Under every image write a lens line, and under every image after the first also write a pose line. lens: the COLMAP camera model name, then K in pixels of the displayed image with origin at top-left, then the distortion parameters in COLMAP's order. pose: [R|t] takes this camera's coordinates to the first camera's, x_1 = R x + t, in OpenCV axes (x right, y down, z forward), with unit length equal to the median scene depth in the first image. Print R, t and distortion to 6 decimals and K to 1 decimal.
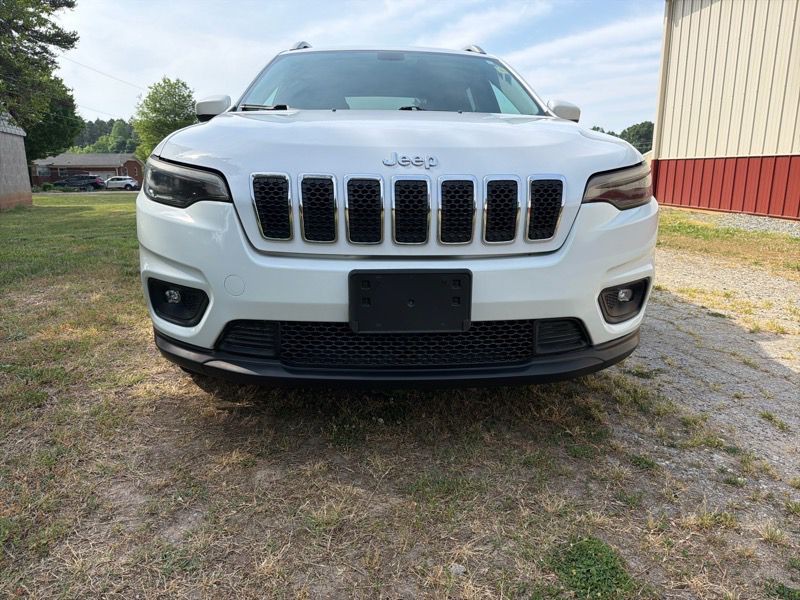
lens RADIAL K [[564.0, 0, 398.7], [0, 564.0, 304.4], [0, 0, 1]] dist [0.032198, -0.042489]
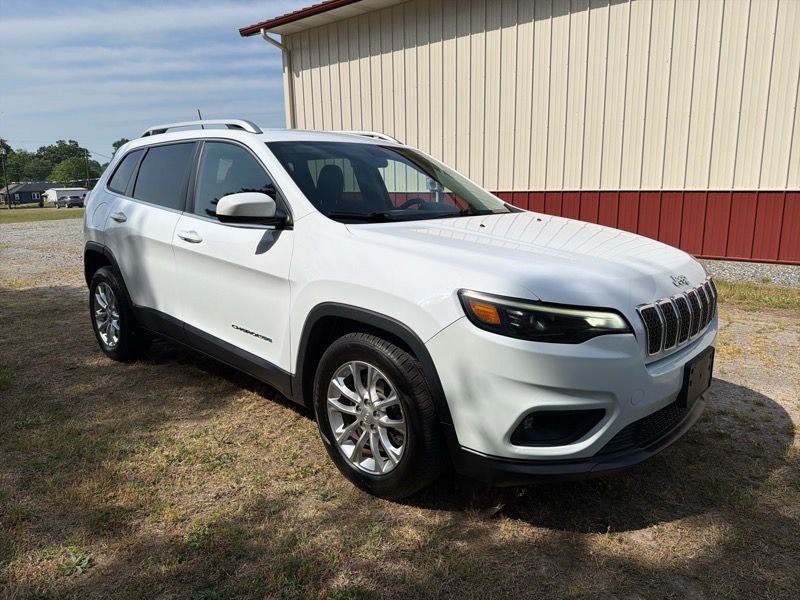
lens RADIAL K [[564.0, 0, 403.6], [0, 564.0, 302.3], [0, 0, 1]] dist [0.032198, -0.042489]
pose [[0.718061, -0.158015, 0.677805, -0.912145], [0.174315, 0.983677, 0.044655, -0.238209], [-0.673798, 0.086087, 0.733884, 0.254031]]
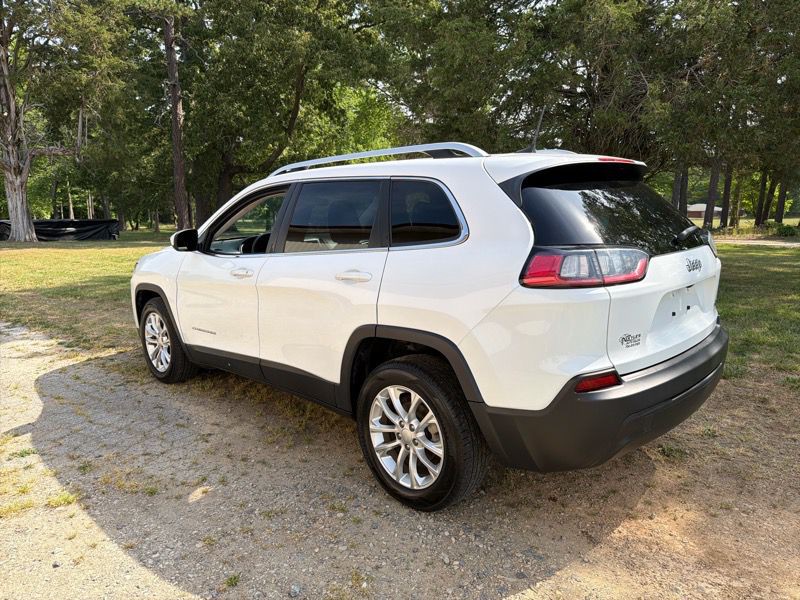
lens RADIAL K [[564.0, 0, 403.6], [0, 564.0, 300.5], [0, 0, 1]] dist [0.032198, -0.042489]
pose [[-0.735600, 0.131711, -0.664489, 0.950566], [-0.144769, 0.927689, 0.344143, -0.868201], [0.661767, 0.349349, -0.663340, 2.676426]]
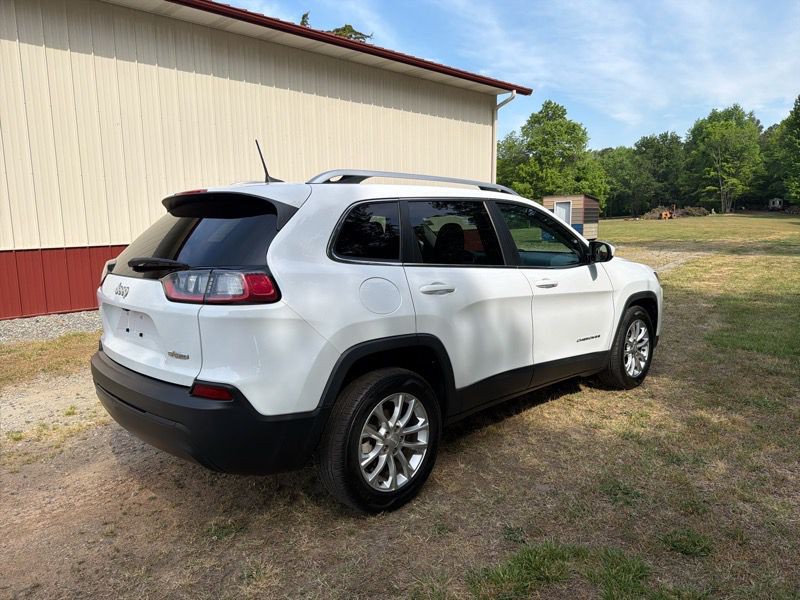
lens RADIAL K [[564.0, 0, 402.1], [0, 564.0, 300.8], [0, 0, 1]] dist [0.032198, -0.042489]
pose [[-0.658357, -0.099692, 0.746075, -1.218667], [0.191548, 0.936369, 0.294147, -0.855998], [-0.727926, 0.336563, -0.597369, 2.597457]]
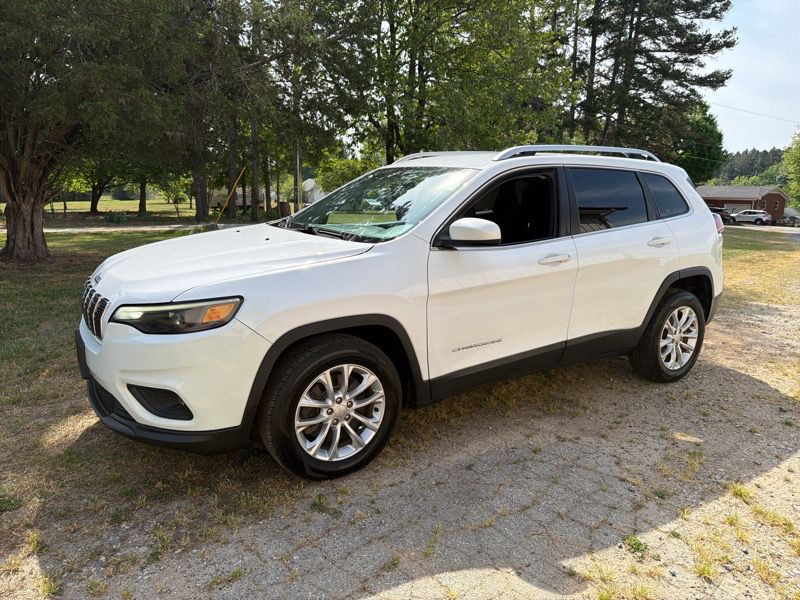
lens RADIAL K [[564.0, 0, 403.1], [0, 564.0, 302.3], [0, 0, 1]] dist [0.032198, -0.042489]
pose [[0.497517, 0.182369, -0.848067, 1.274307], [-0.224625, 0.971389, 0.077112, -0.333030], [0.837867, 0.152132, 0.524247, 0.538473]]
